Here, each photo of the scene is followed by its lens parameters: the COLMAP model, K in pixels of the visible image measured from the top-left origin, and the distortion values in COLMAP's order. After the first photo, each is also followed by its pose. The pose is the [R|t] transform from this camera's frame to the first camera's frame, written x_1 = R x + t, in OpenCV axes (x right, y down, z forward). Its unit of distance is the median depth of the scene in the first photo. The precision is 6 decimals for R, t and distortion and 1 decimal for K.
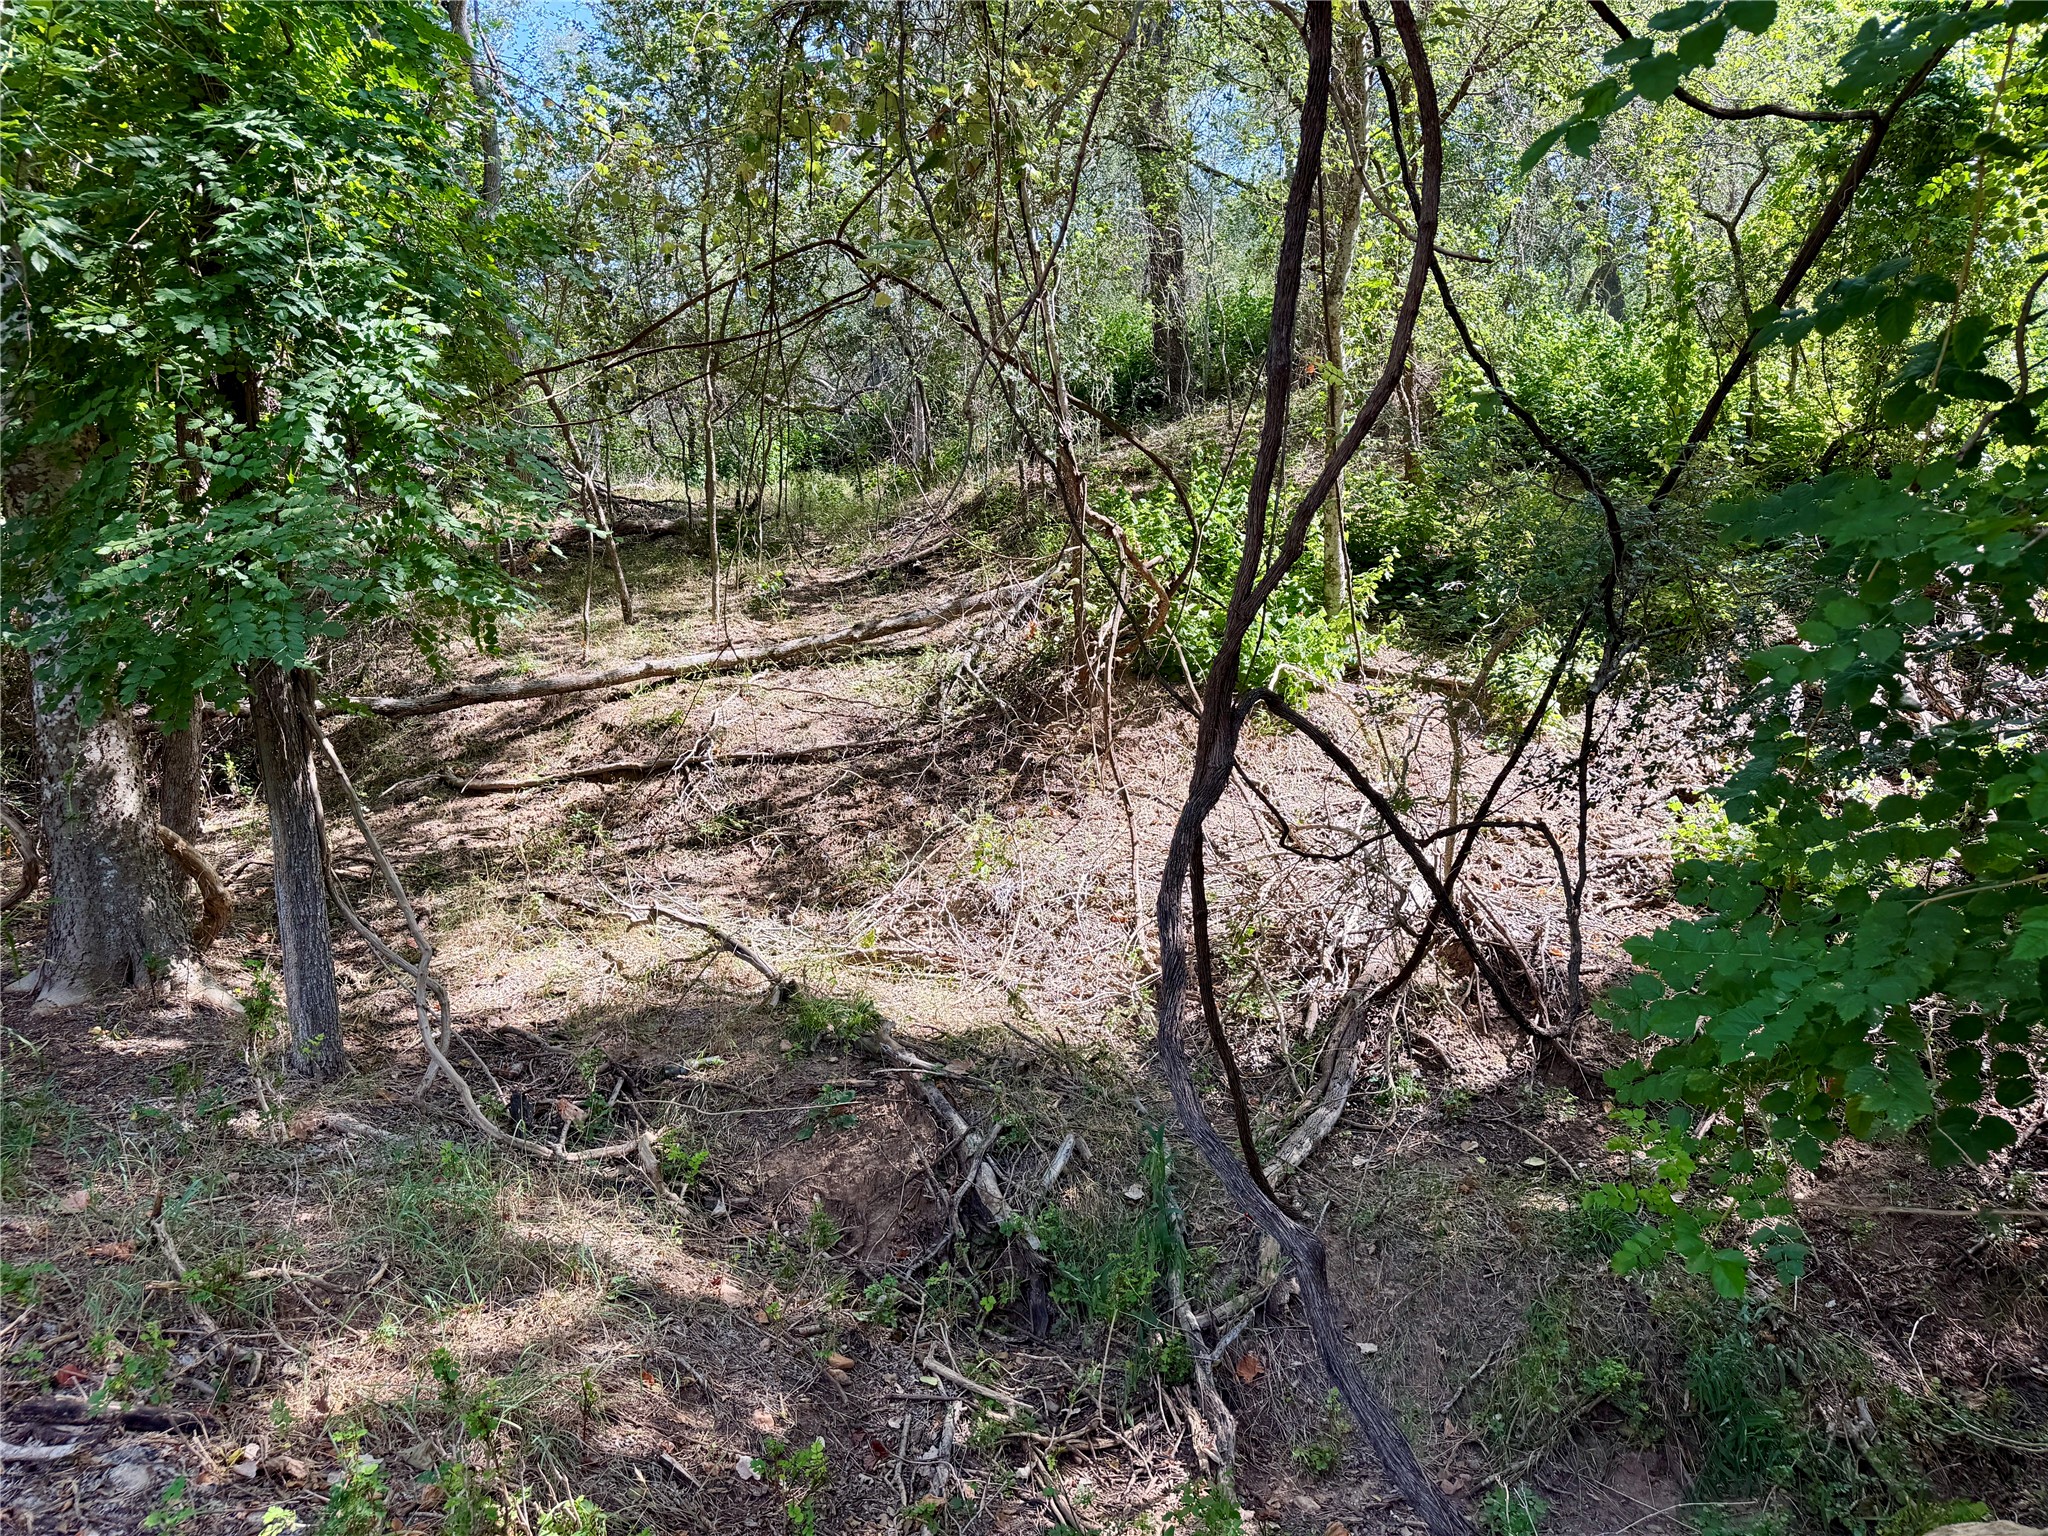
lens RADIAL K [[1413.9, 0, 1025.2], [0, 1413.9, 757.8], [0, 0, 1]] dist [0.057265, -0.005980]
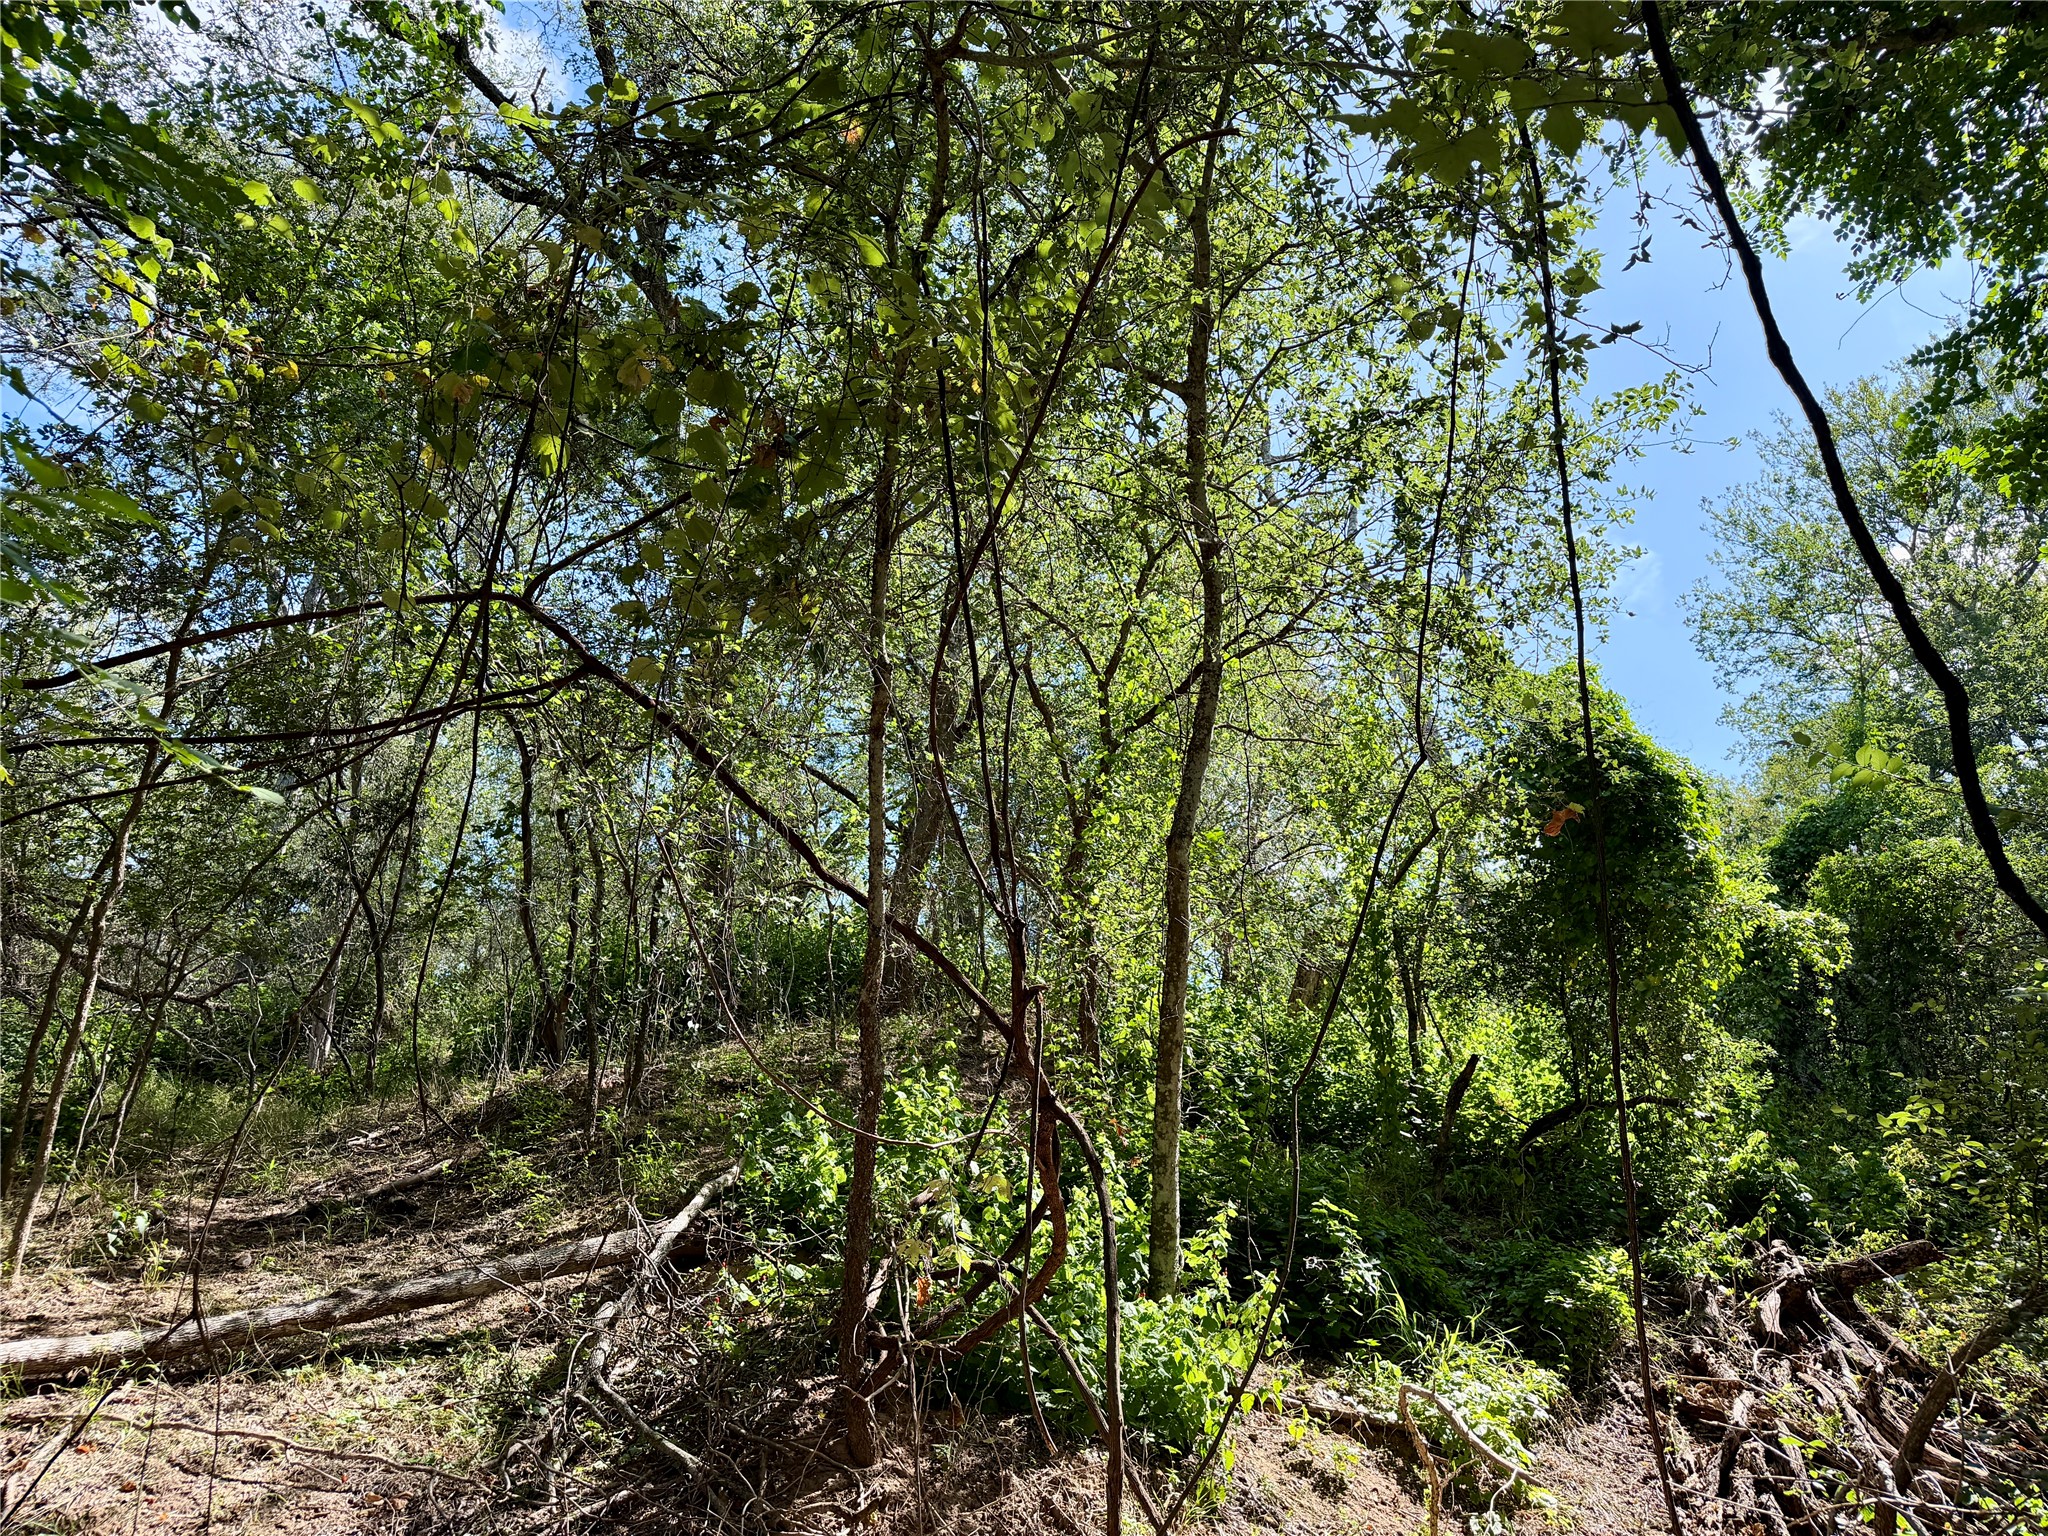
lens RADIAL K [[1439.8, 0, 1024.0], [0, 1439.8, 768.0], [0, 0, 1]] dist [0.008867, -0.012253]
pose [[0.910545, 0.172487, 0.375707, -0.150203], [0.013582, 0.895829, -0.444192, -0.031566], [-0.413186, 0.409560, 0.813350, 0.449365]]
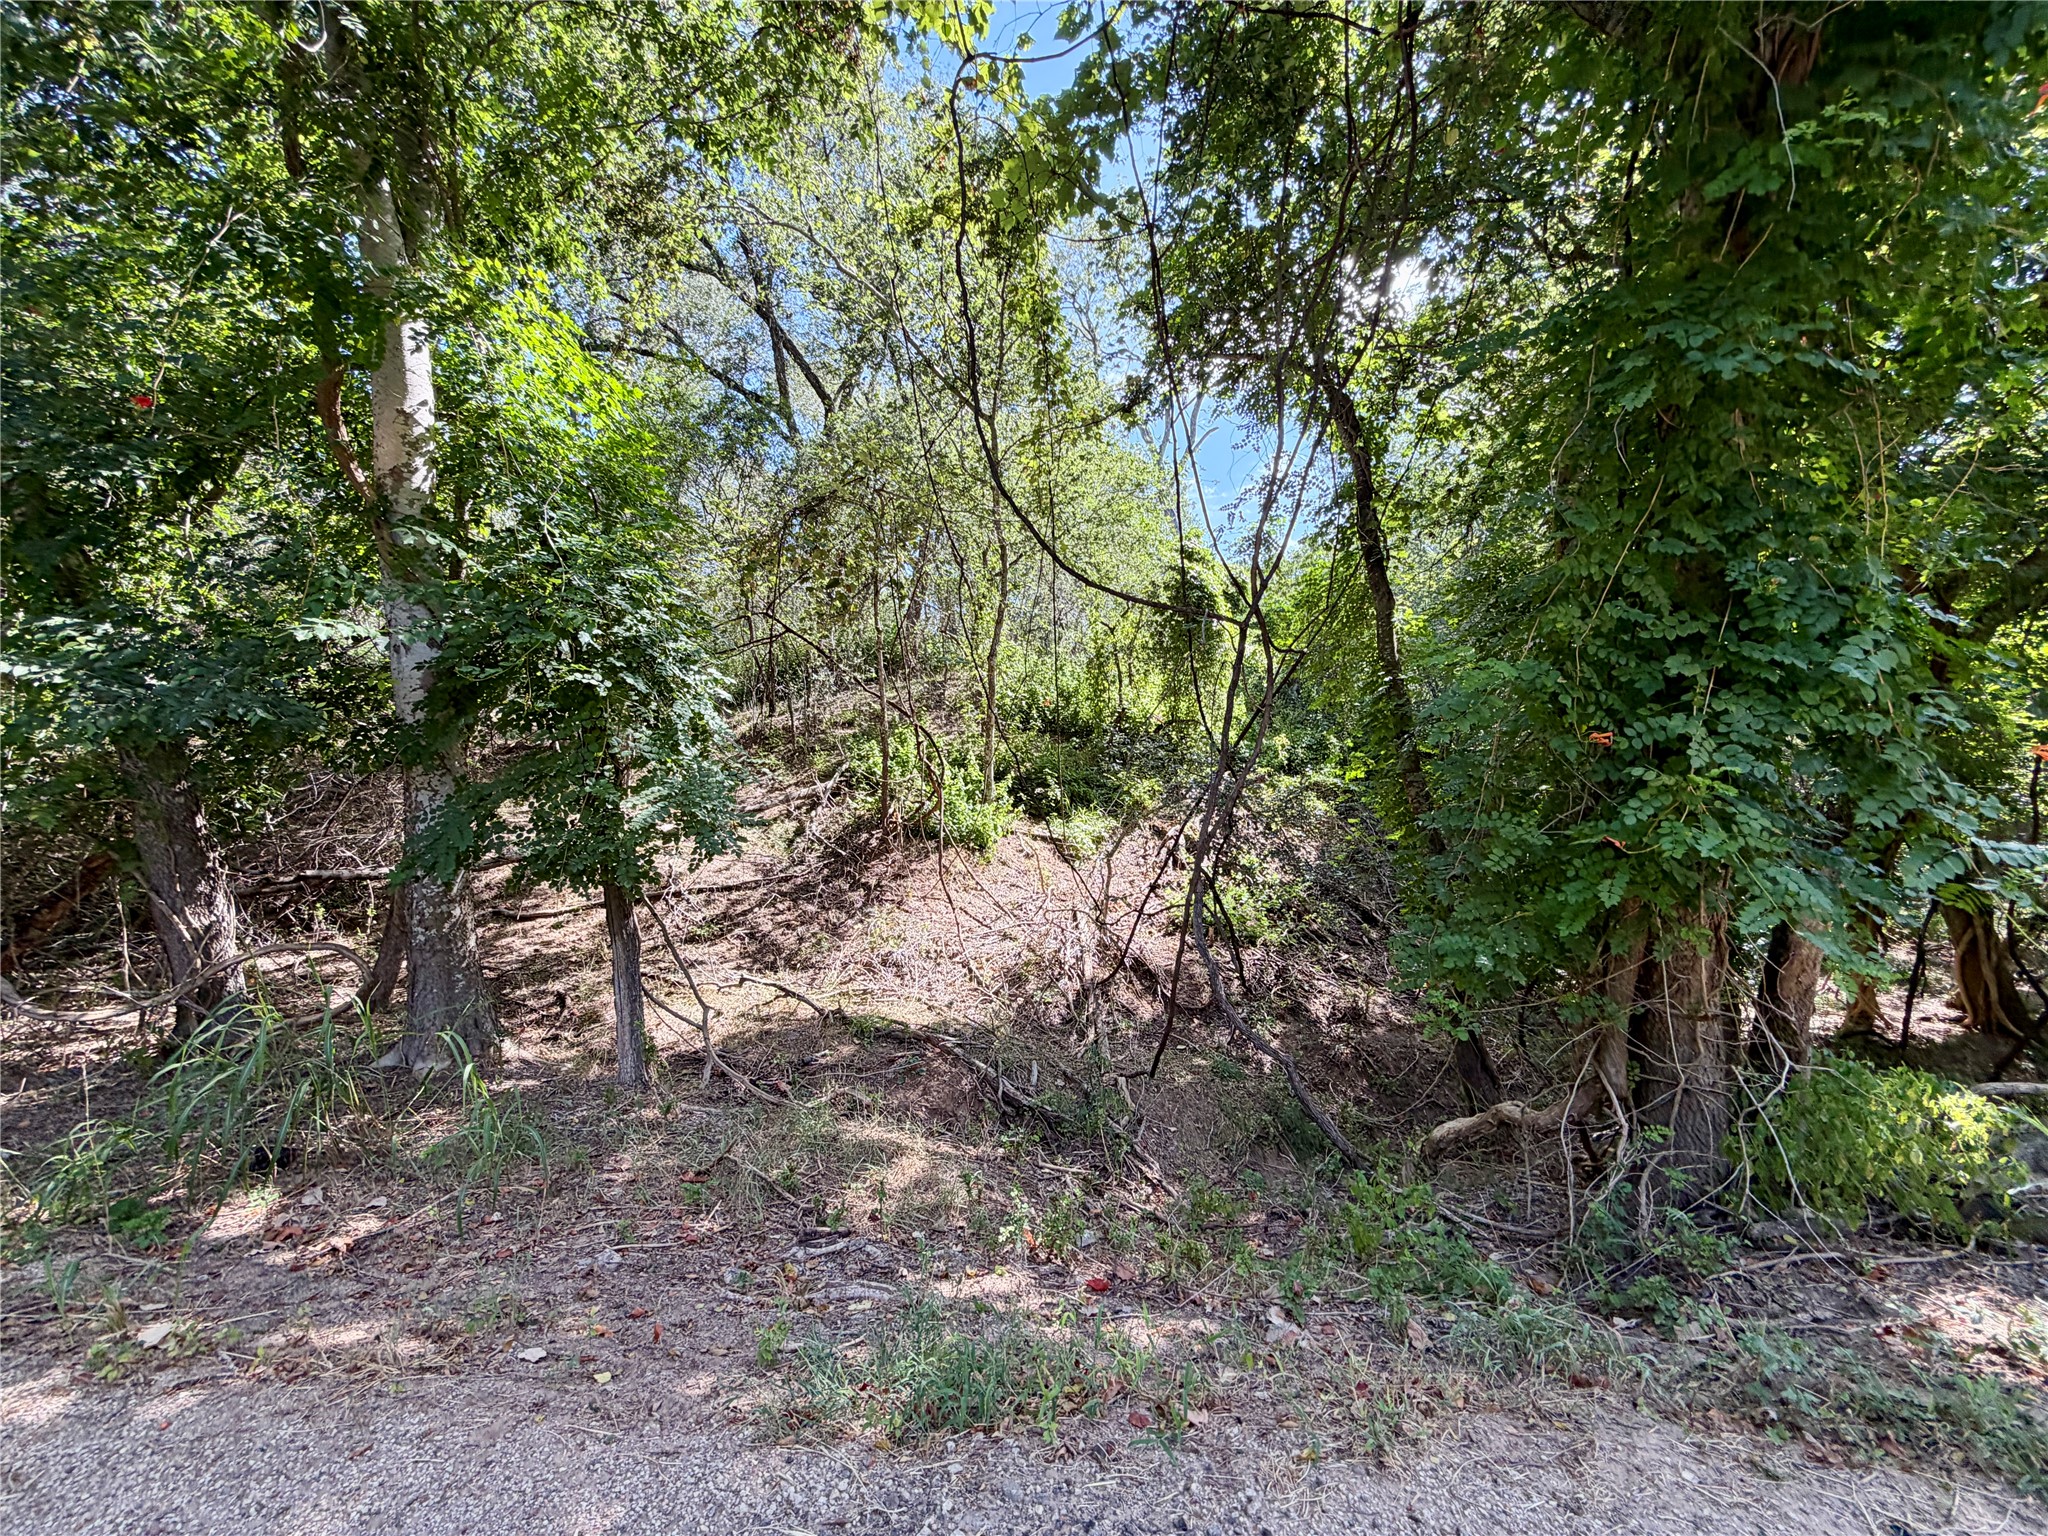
lens RADIAL K [[811.1, 0, 1024.0], [0, 811.1, 768.0], [0, 0, 1]] dist [0.001280, 0.000118]
pose [[0.903458, 0.014791, 0.428422, -0.274141], [0.036025, 0.993250, -0.110260, -0.024029], [-0.427161, 0.115049, 0.896826, -0.090012]]
